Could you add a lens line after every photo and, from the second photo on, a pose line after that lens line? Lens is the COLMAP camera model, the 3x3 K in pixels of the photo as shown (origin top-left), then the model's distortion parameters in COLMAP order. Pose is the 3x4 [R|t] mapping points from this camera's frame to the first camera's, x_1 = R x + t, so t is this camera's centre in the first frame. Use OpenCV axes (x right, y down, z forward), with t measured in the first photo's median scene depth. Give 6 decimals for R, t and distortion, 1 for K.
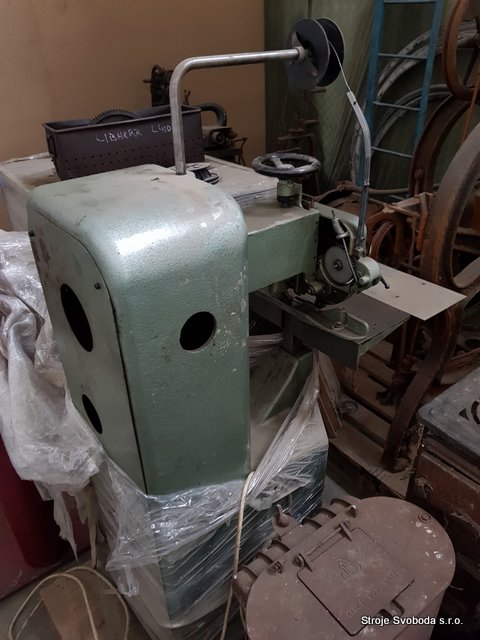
lens RADIAL K [[508.0, 0, 240.0], [0, 508.0, 320.0], [0, 0, 1]] dist [-0.014258, -0.001282]
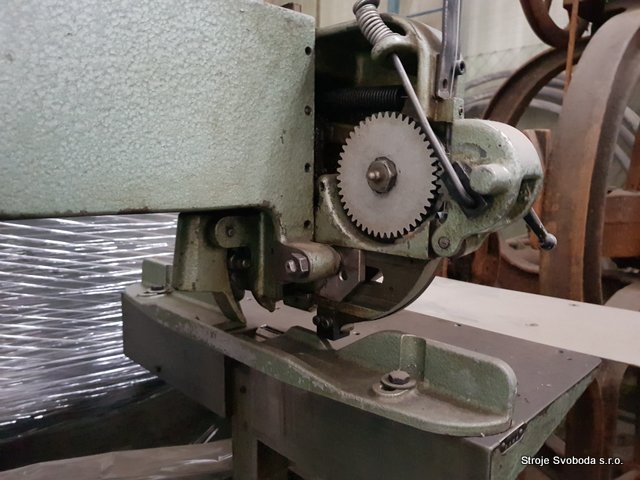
lens RADIAL K [[508.0, 0, 320.0], [0, 508.0, 240.0], [0, 0, 1]] dist [-0.014258, -0.001282]
pose [[0.993520, 0.017002, 0.112376, 0.119756], [0.028860, 0.918600, -0.394134, 0.046497], [-0.109929, 0.394823, 0.912157, 0.723280]]
